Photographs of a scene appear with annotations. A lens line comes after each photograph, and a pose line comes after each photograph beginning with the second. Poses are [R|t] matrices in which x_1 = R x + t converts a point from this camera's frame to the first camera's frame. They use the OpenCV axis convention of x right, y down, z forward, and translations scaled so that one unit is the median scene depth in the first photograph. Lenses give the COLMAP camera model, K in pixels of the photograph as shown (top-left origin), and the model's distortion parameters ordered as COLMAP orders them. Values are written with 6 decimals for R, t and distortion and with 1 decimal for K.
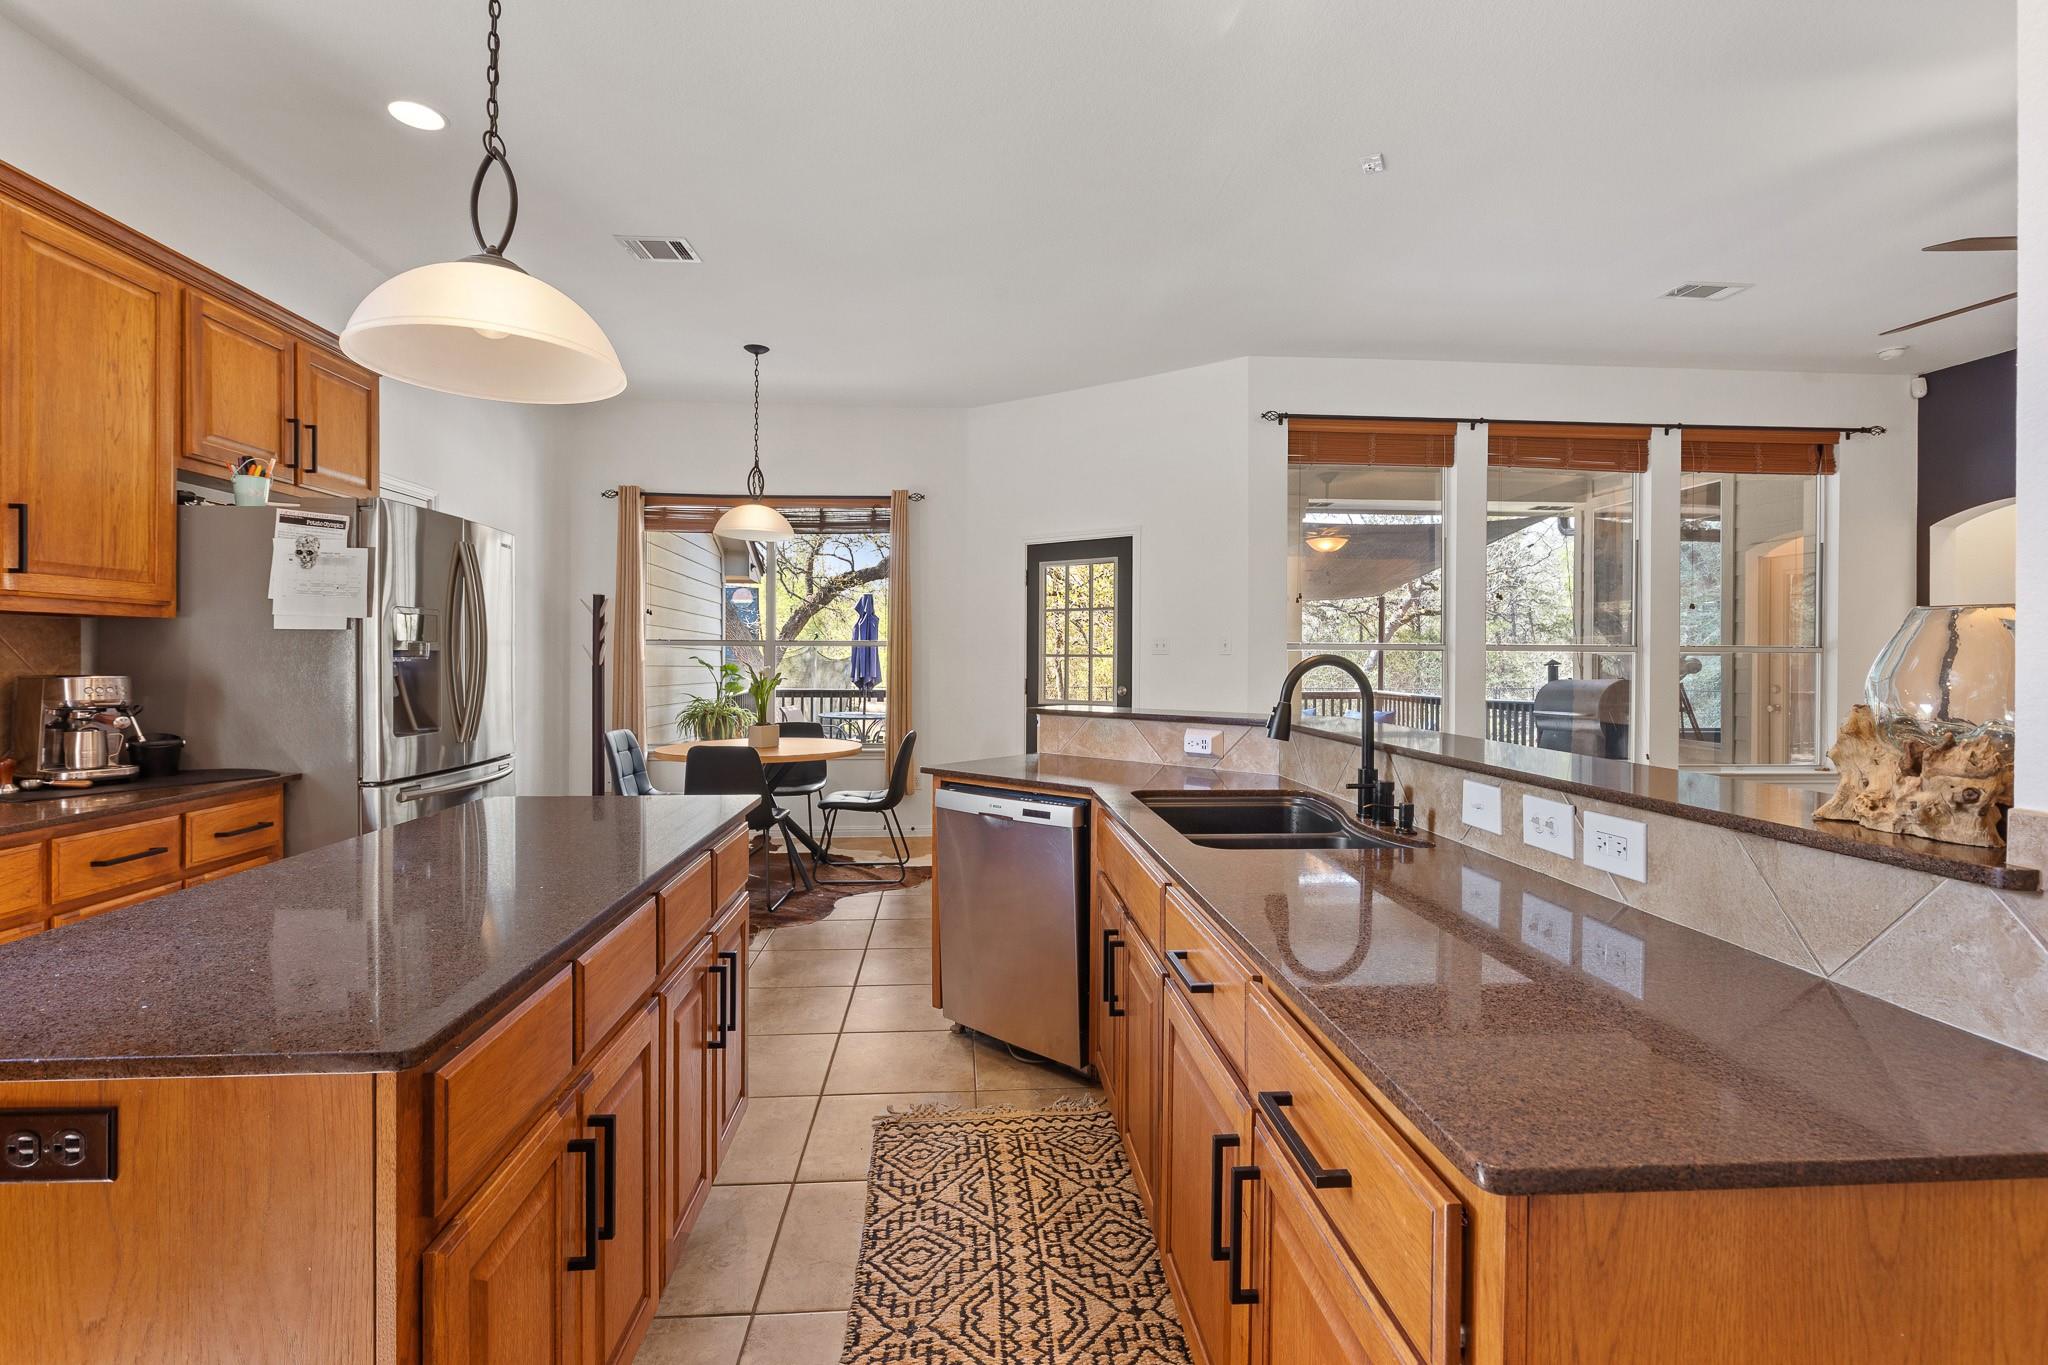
lens RADIAL K [[920.4, 0, 1027.0], [0, 920.4, 658.8], [0, 0, 1]] dist [0.002019, -0.001301]
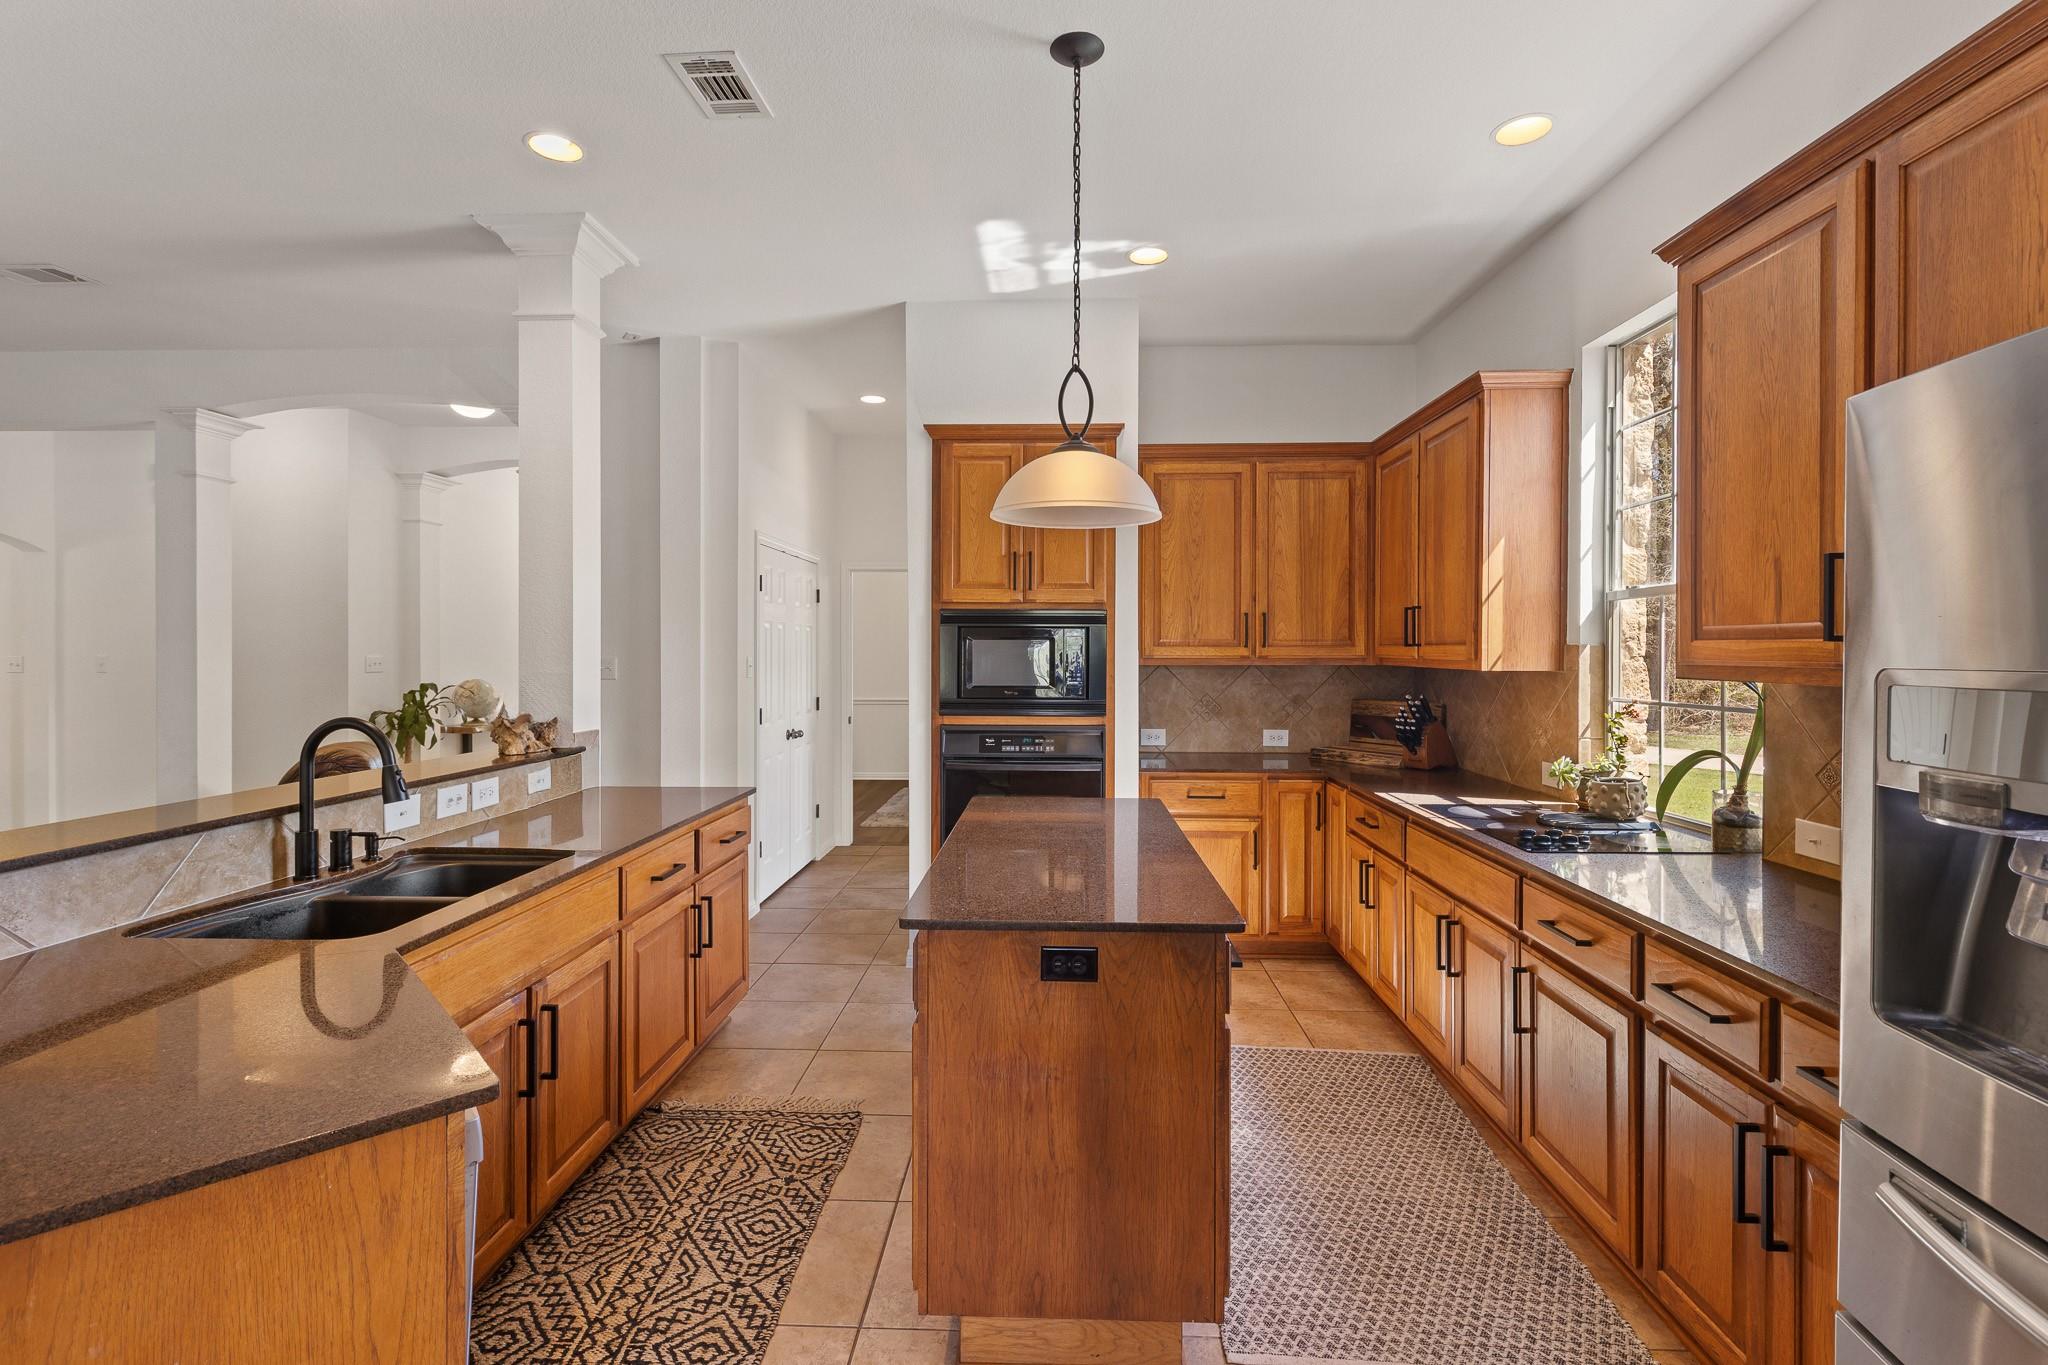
lens RADIAL K [[920.4, 0, 1030.1], [0, 920.4, 655.1], [0, 0, 1]] dist [0.002019, -0.001301]
pose [[-0.993723, -0.007917, 0.111589, -0.454114], [-0.007231, 0.999952, 0.006553, -0.073089], [-0.111636, 0.005705, -0.993733, 1.654344]]
